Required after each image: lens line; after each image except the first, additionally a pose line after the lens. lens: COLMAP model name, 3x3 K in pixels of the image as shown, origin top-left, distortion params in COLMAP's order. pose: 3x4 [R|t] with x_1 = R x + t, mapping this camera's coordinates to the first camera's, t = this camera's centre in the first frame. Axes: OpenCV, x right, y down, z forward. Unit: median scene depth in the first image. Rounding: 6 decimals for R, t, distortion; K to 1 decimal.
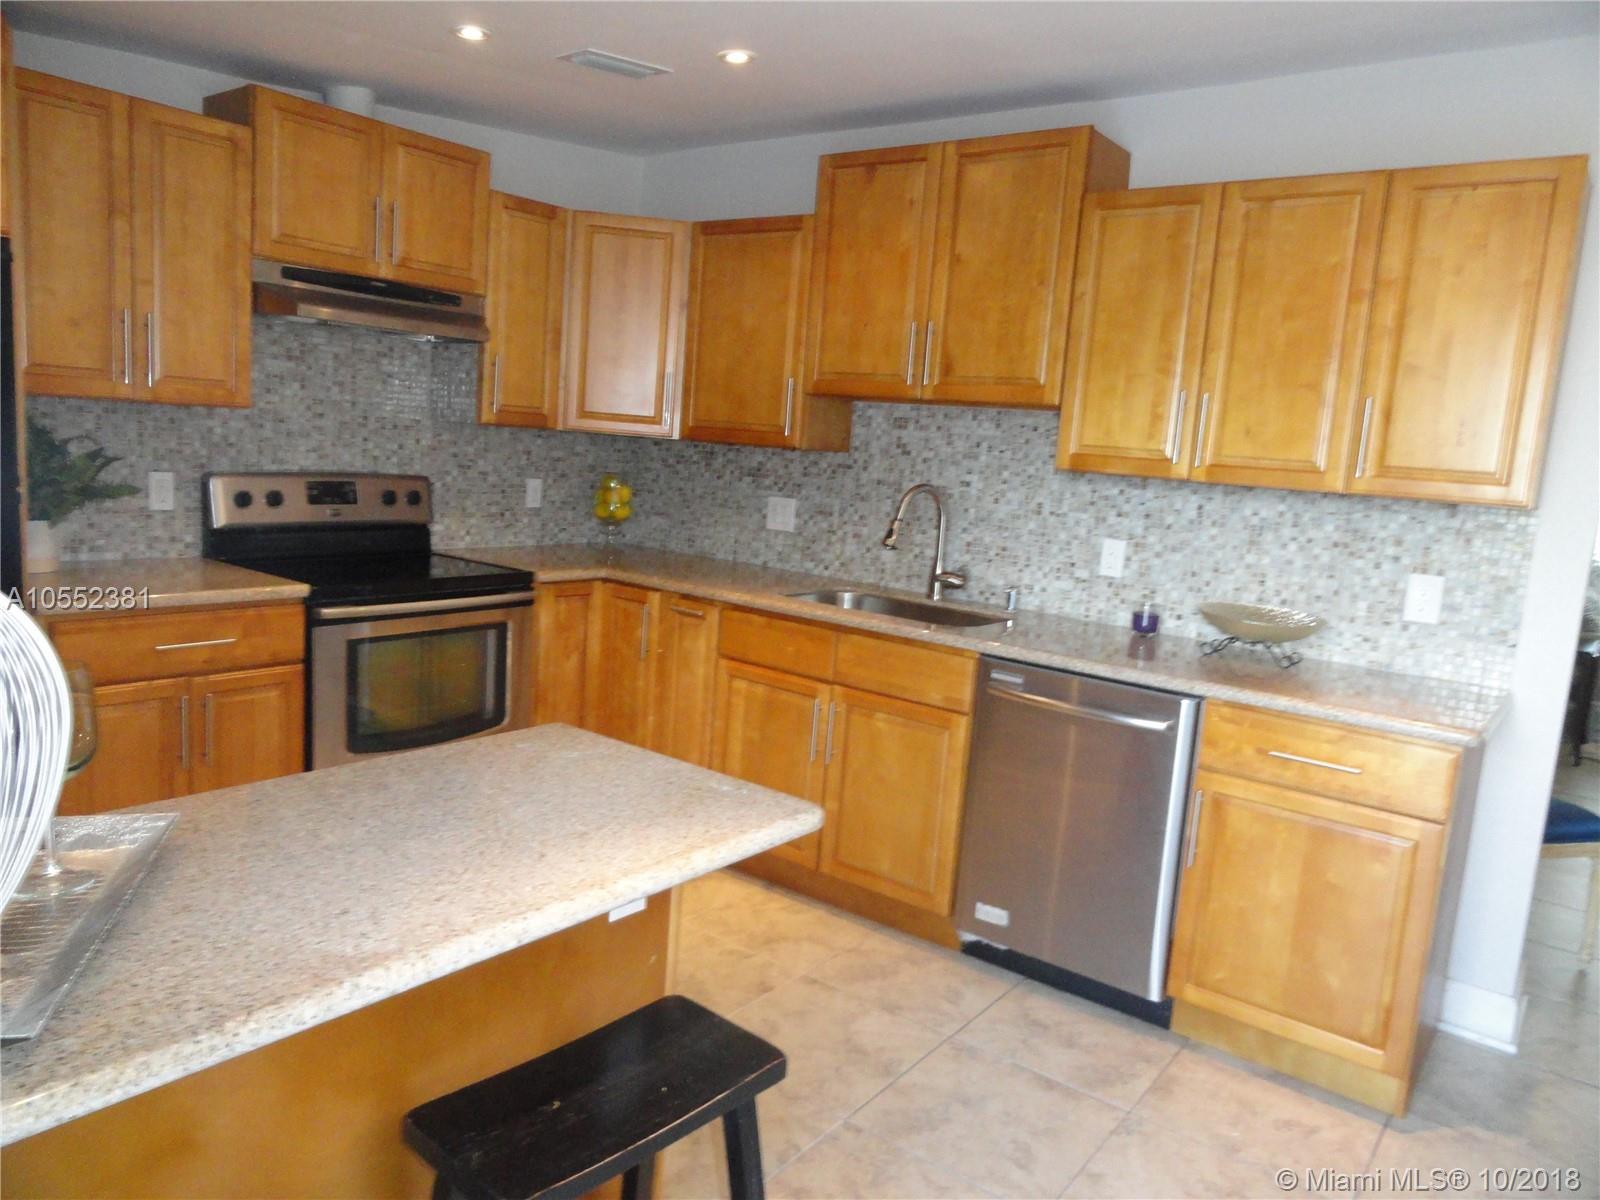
lens RADIAL K [[1123.7, 0, 798.9], [0, 1123.7, 590.8], [0, 0, 1]] dist [-0.000559, 0.010707]
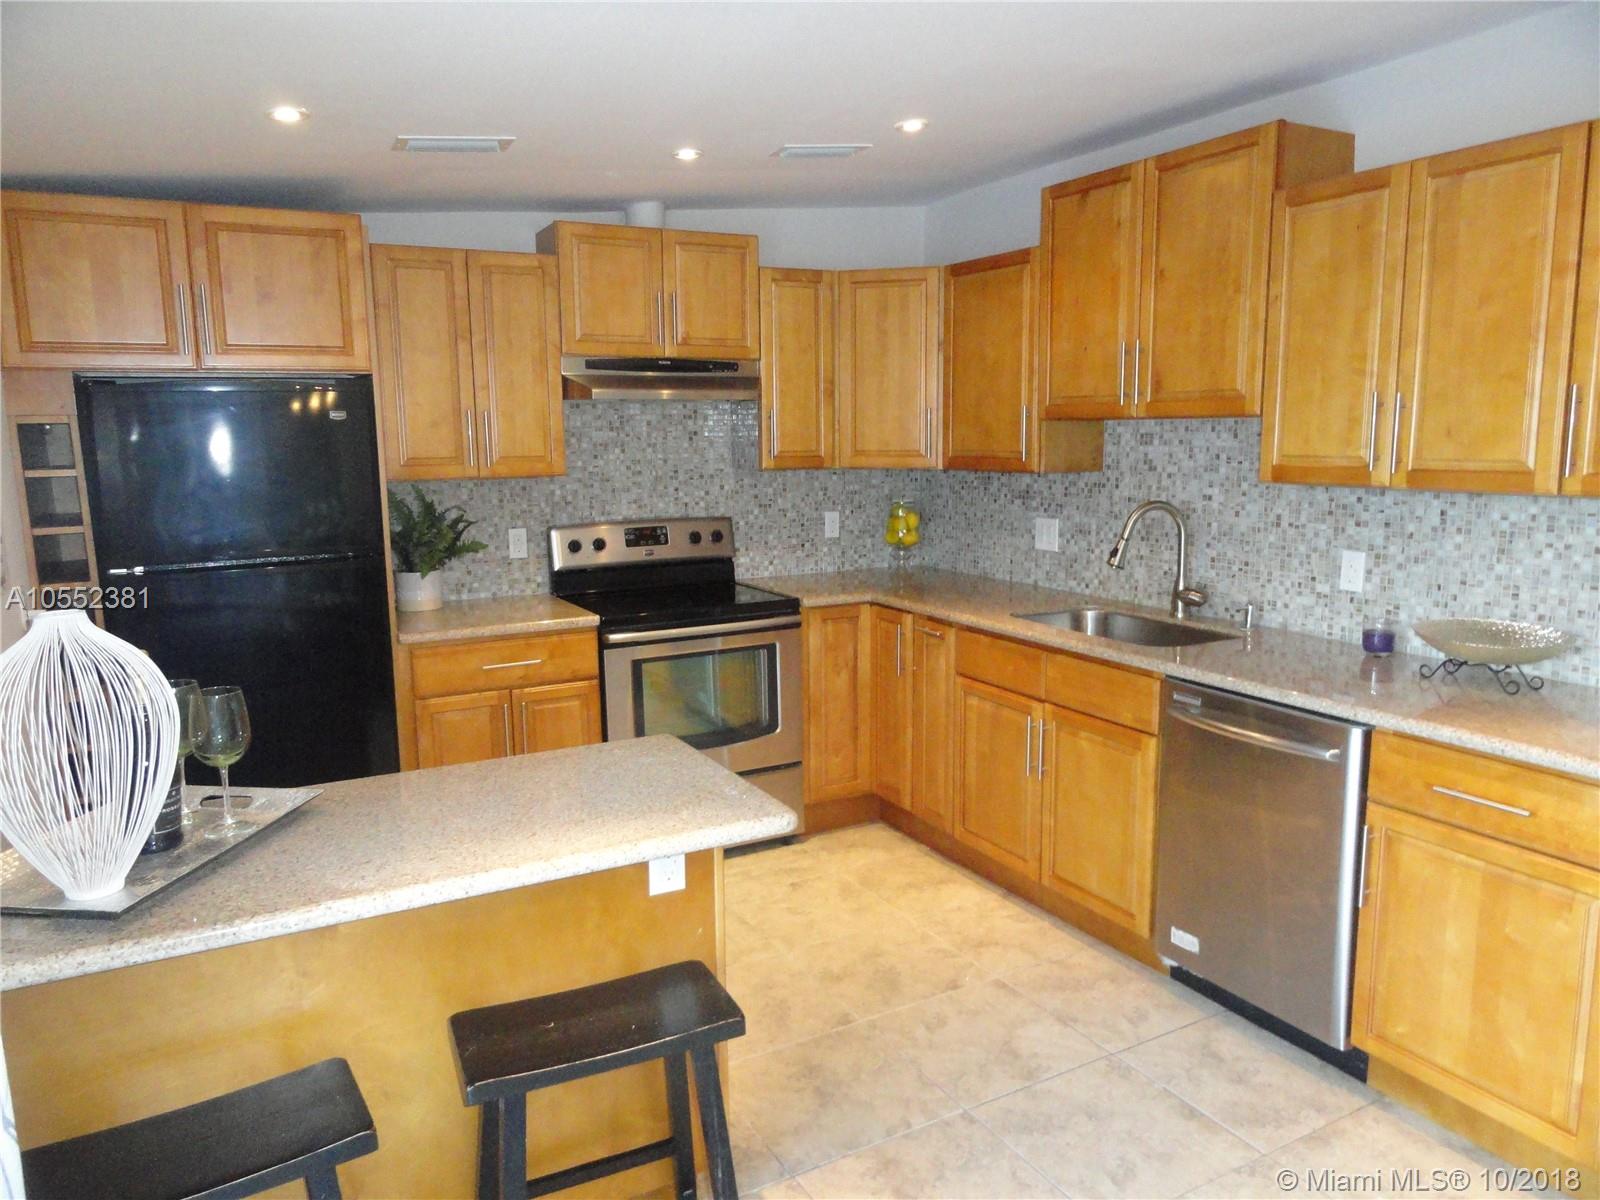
lens RADIAL K [[1123.7, 0, 798.9], [0, 1123.7, 590.8], [0, 0, 1]] dist [-0.000559, 0.010707]
pose [[0.908896, -0.024420, -0.416308, 0.240908], [0.021833, 0.999701, -0.010972, -0.012303], [0.416452, 0.000883, 0.909157, -0.030332]]
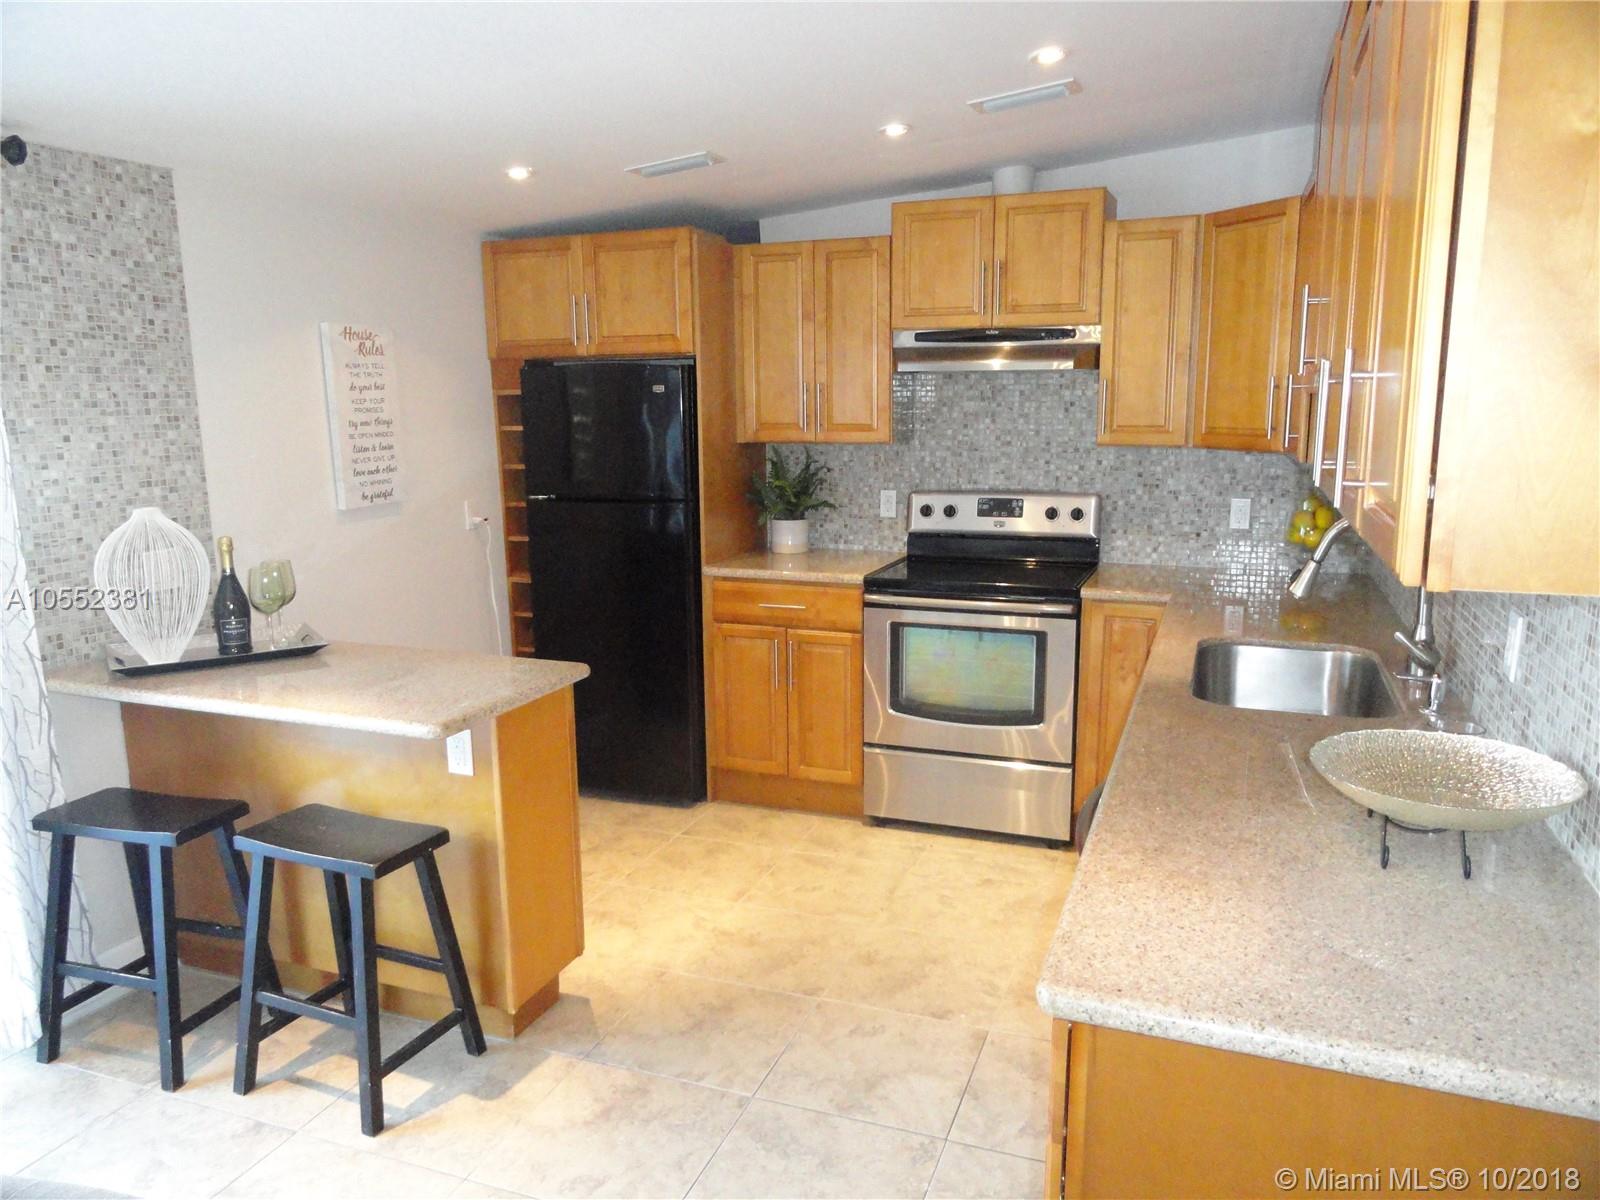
lens RADIAL K [[1123.7, 0, 798.9], [0, 1123.7, 590.8], [0, 0, 1]] dist [-0.000559, 0.010707]
pose [[0.277021, 0.091167, -0.956529, 0.700169], [-0.103249, 0.992549, 0.064697, -0.055983], [0.955301, 0.080839, 0.284369, 0.472053]]
